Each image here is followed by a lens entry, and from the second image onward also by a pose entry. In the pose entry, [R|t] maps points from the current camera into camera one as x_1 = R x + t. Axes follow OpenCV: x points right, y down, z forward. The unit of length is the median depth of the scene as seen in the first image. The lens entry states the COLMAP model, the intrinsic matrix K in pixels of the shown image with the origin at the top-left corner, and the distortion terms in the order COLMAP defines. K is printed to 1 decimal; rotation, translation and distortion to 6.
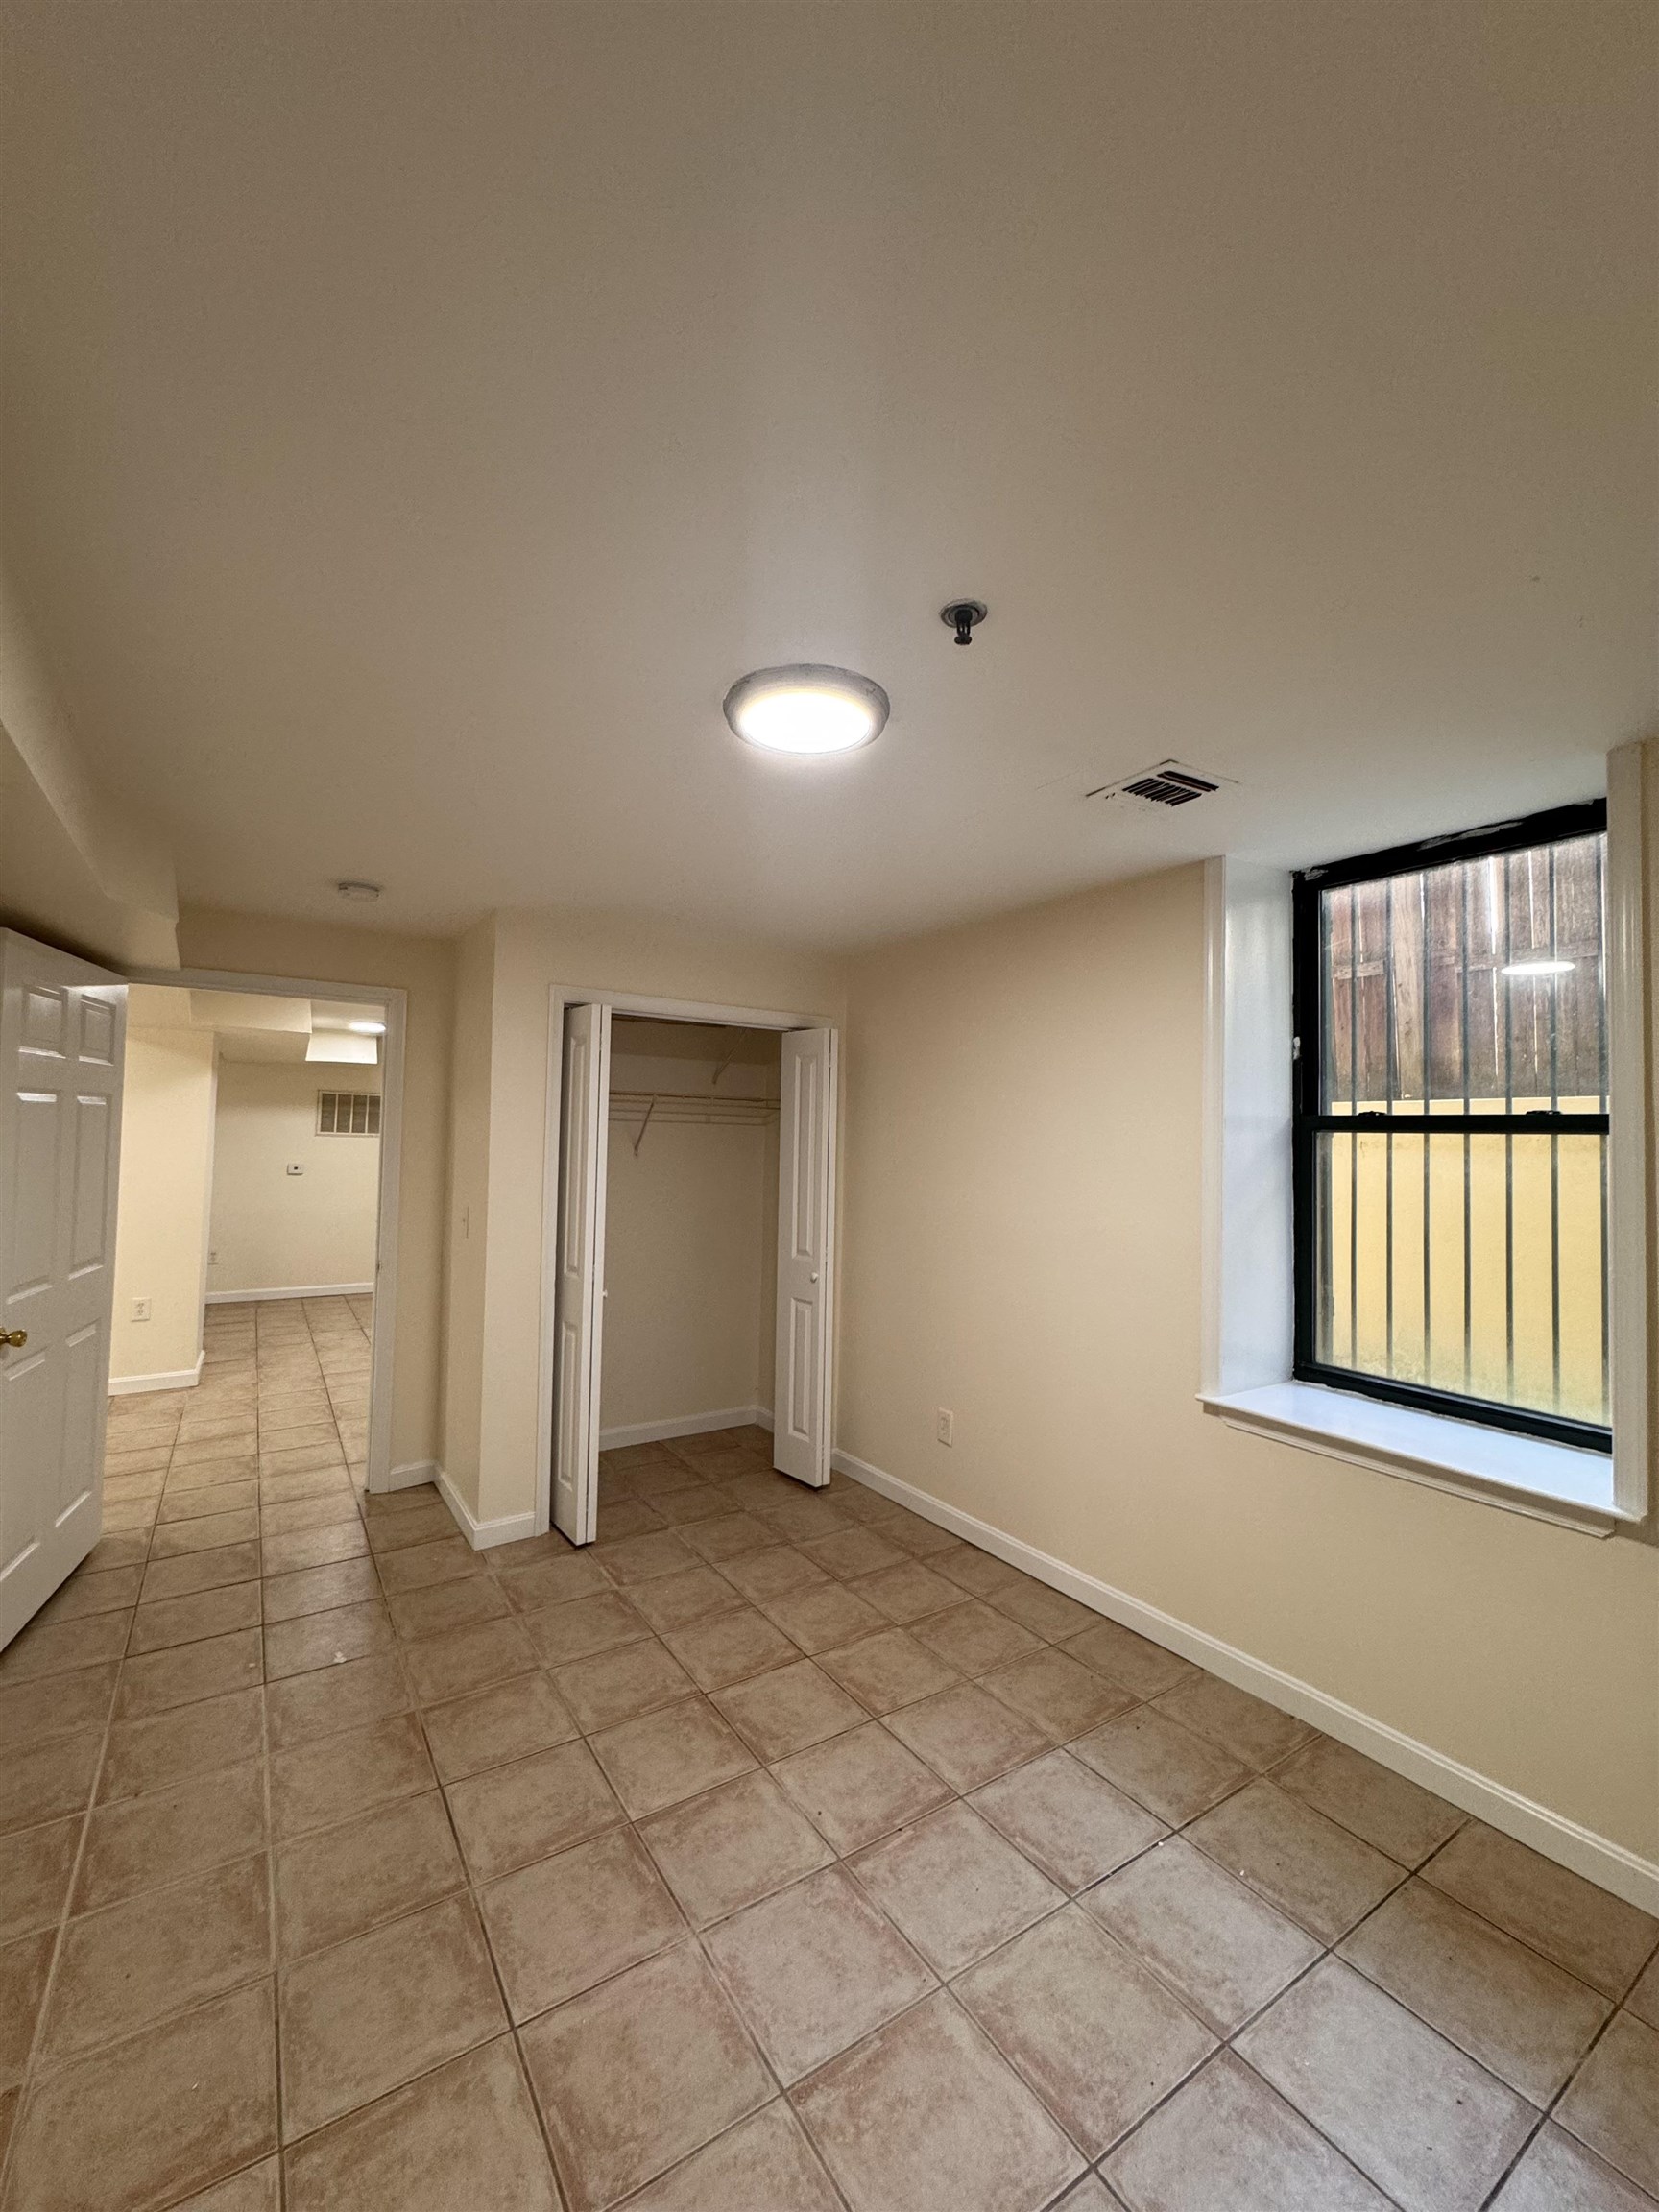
lens RADIAL K [[884.9, 0, 841.2], [0, 884.9, 1103.1], [0, 0, 1]] dist [-0.003640, 0.000898]
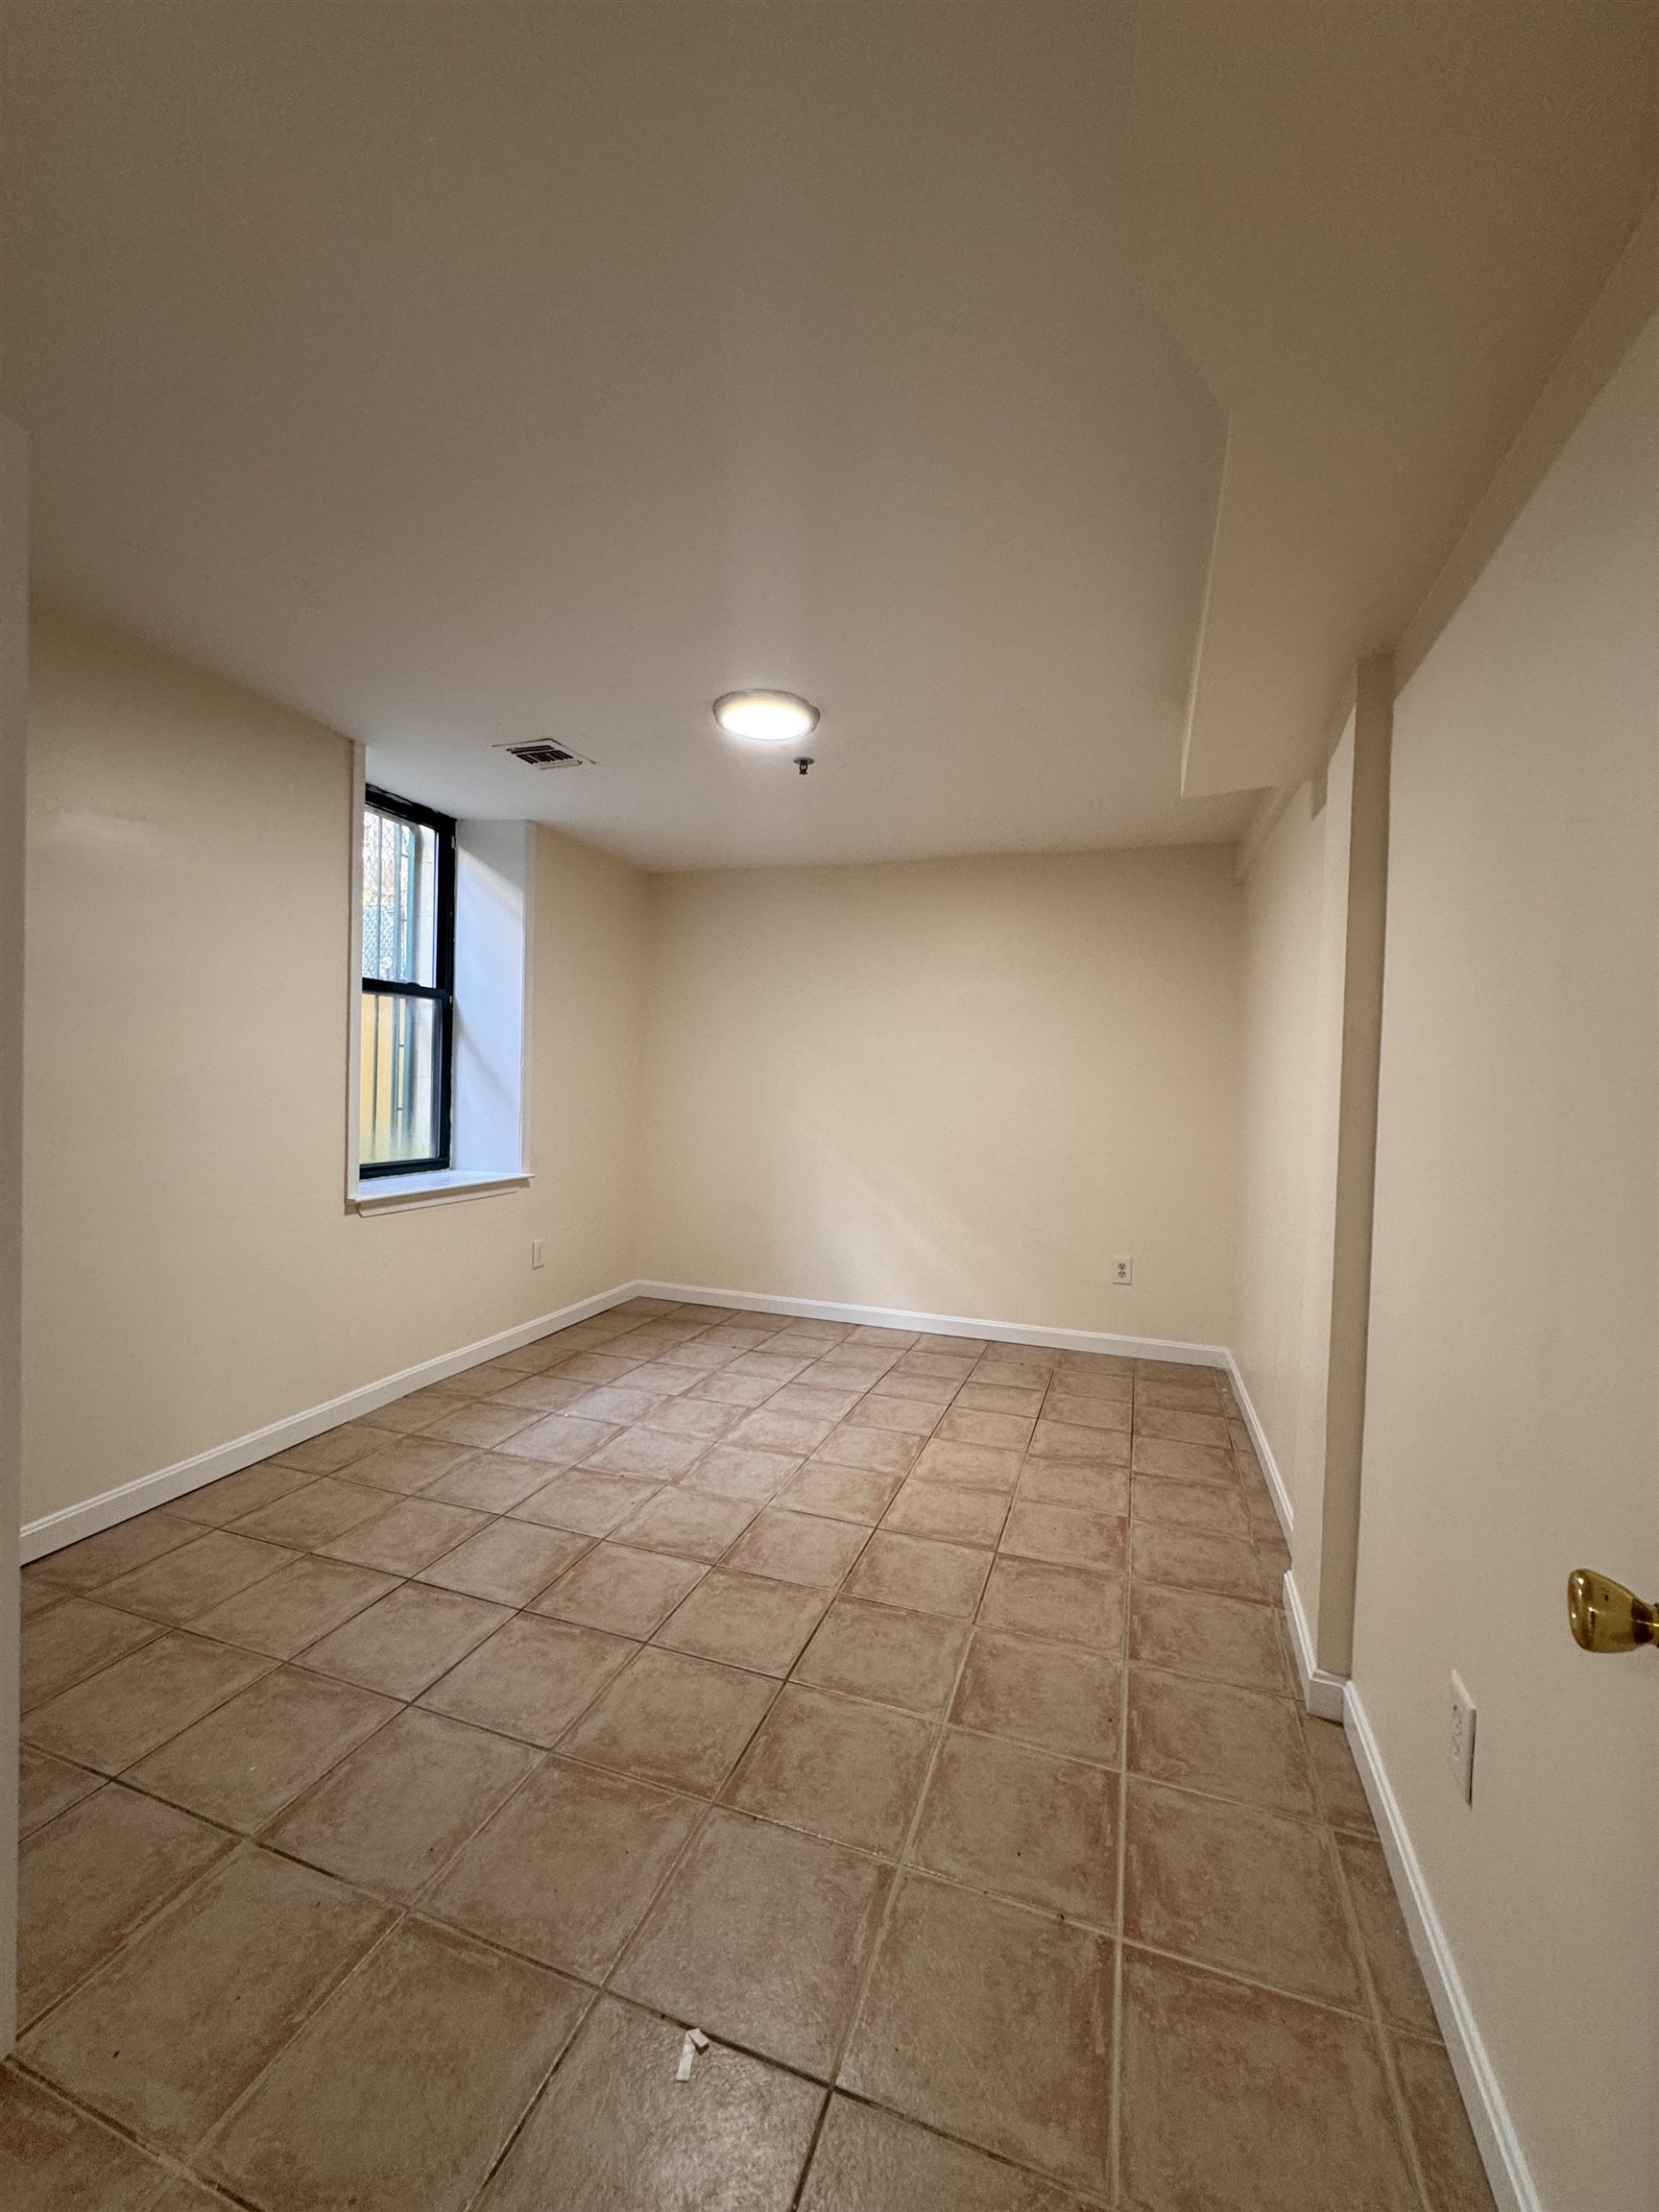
lens RADIAL K [[884.9, 0, 815.9], [0, 884.9, 1108.0], [0, 0, 1]] dist [-0.003640, 0.000898]
pose [[-0.586324, -0.061082, 0.807770, -1.243817], [-0.069431, 0.997273, 0.025015, 0.182618], [-0.807096, -0.041417, -0.588966, 1.637005]]
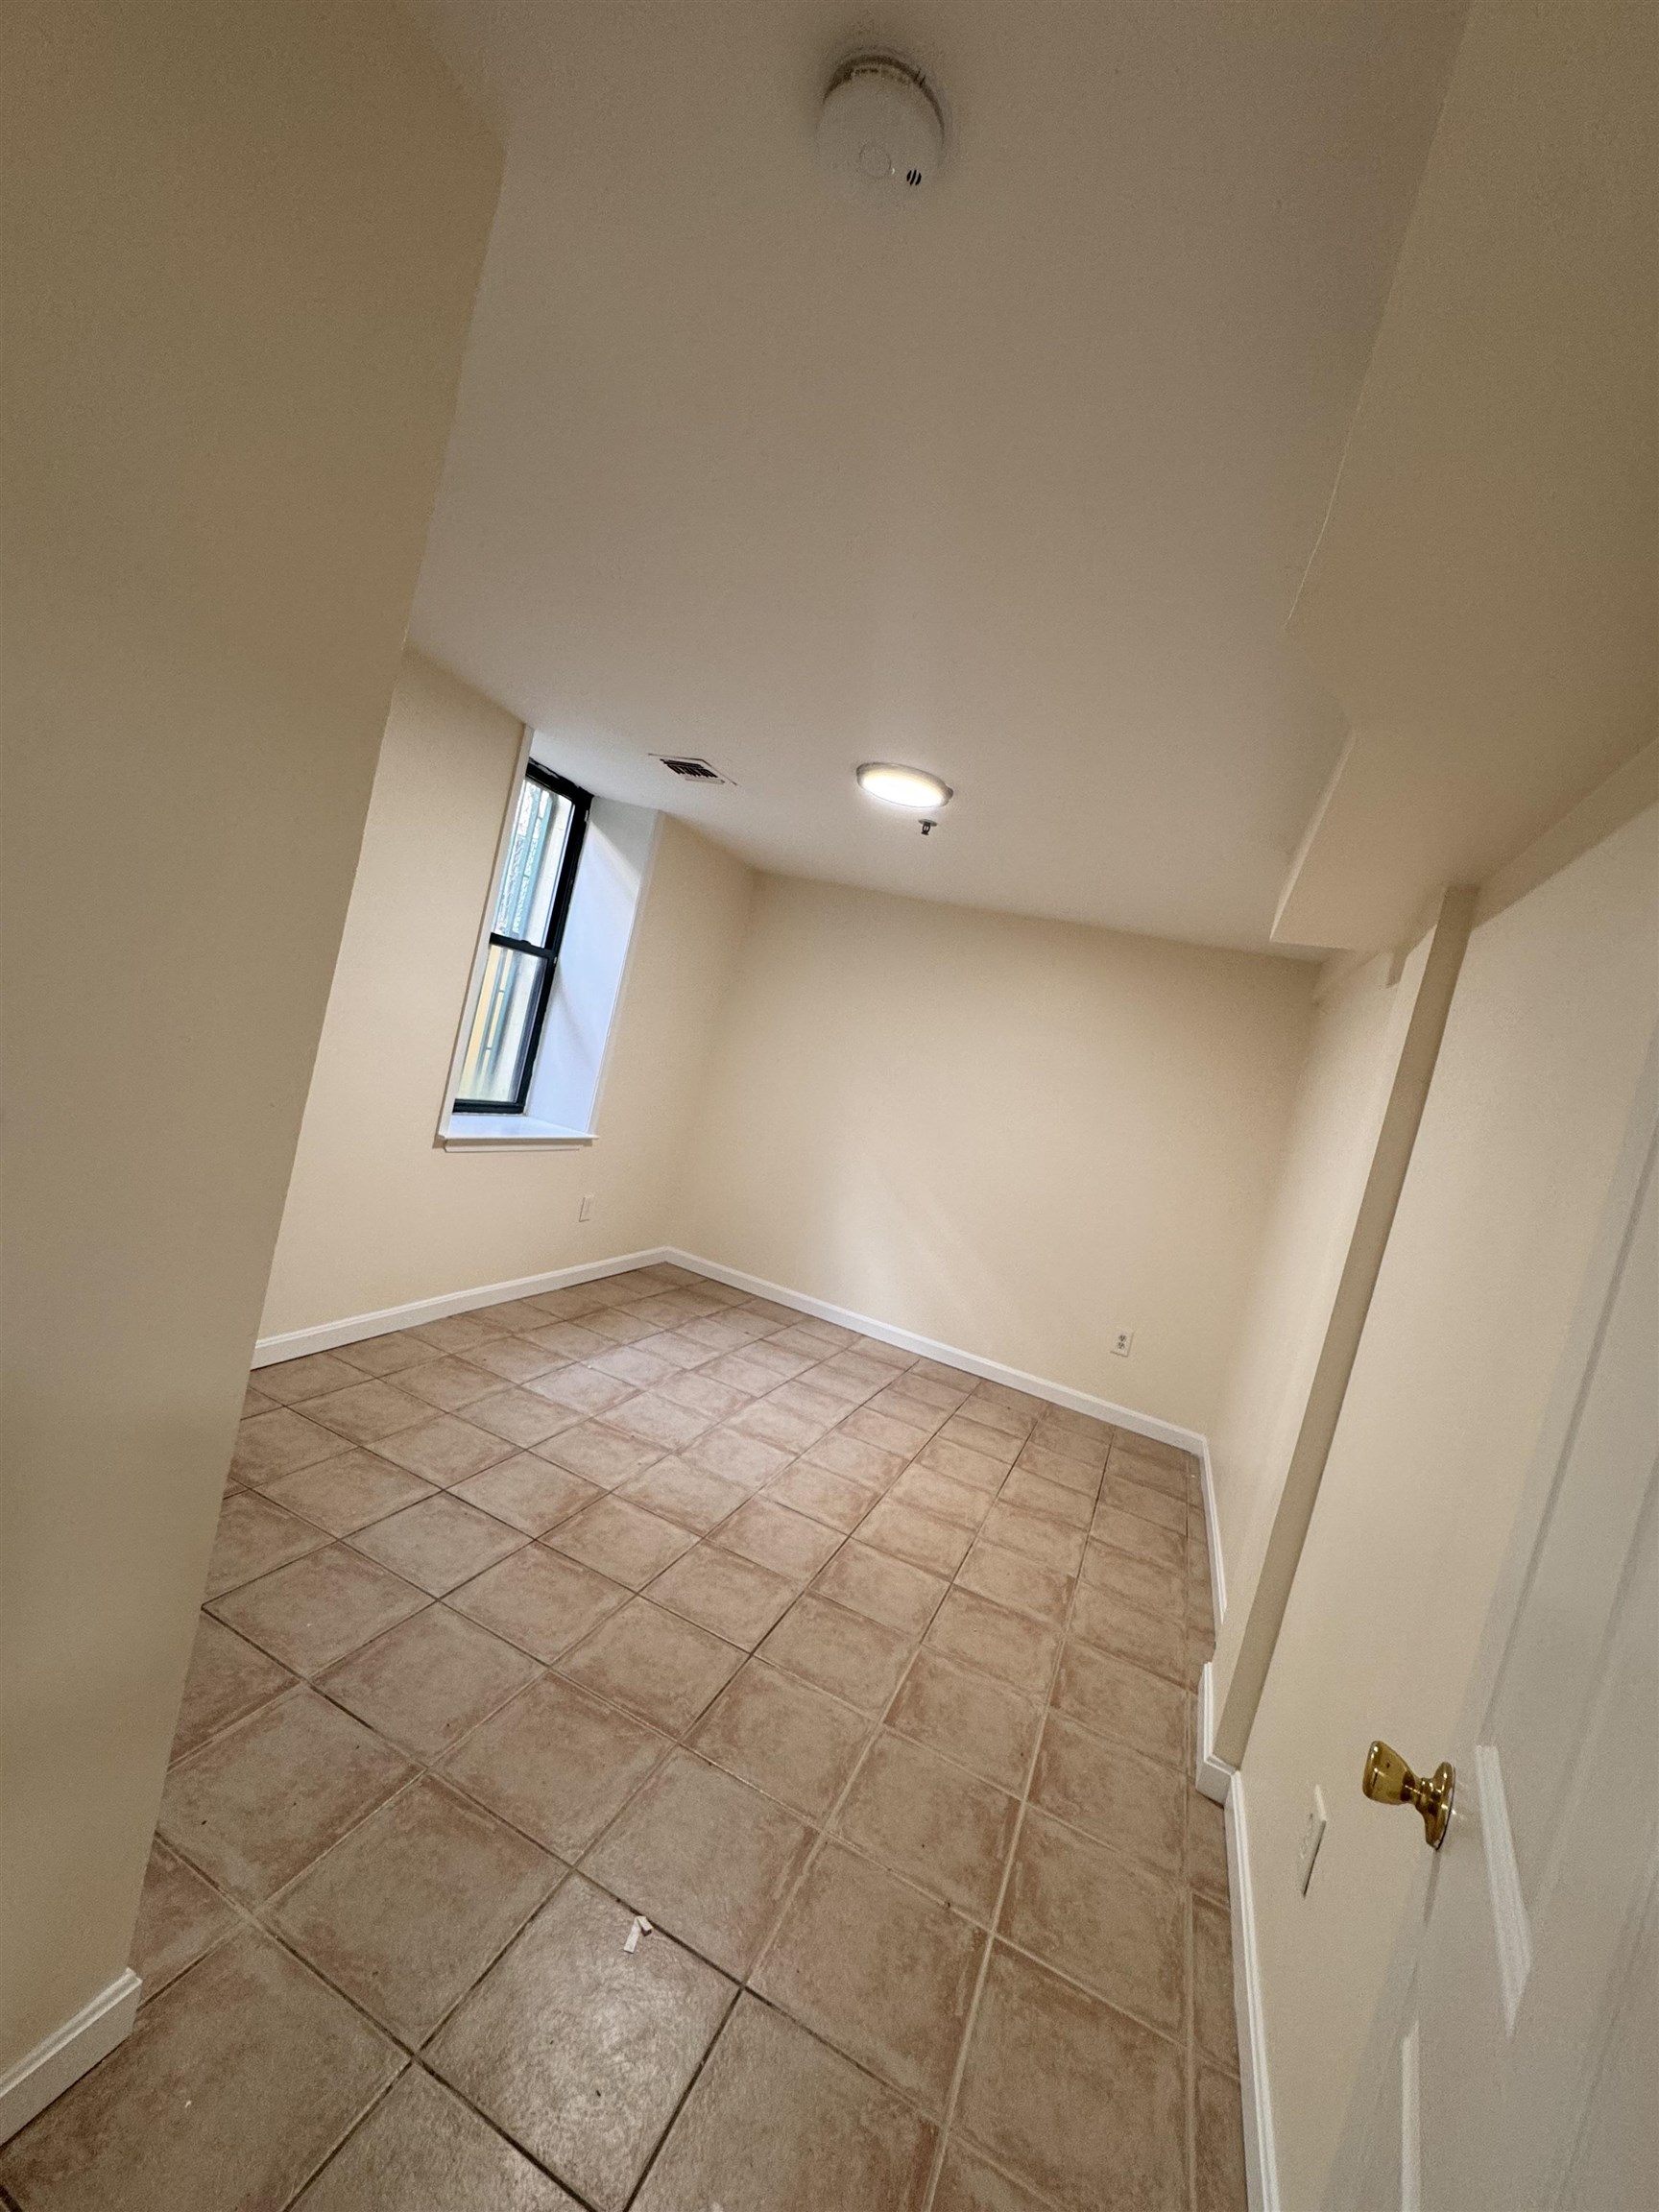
lens RADIAL K [[884.9, 0, 815.3], [0, 884.9, 1103.2], [0, 0, 1]] dist [-0.003640, 0.000898]
pose [[-0.522926, -0.193540, 0.830115, -1.313774], [-0.272129, 0.960823, 0.052588, 0.086428], [-0.807771, -0.198399, -0.555107, 1.758462]]
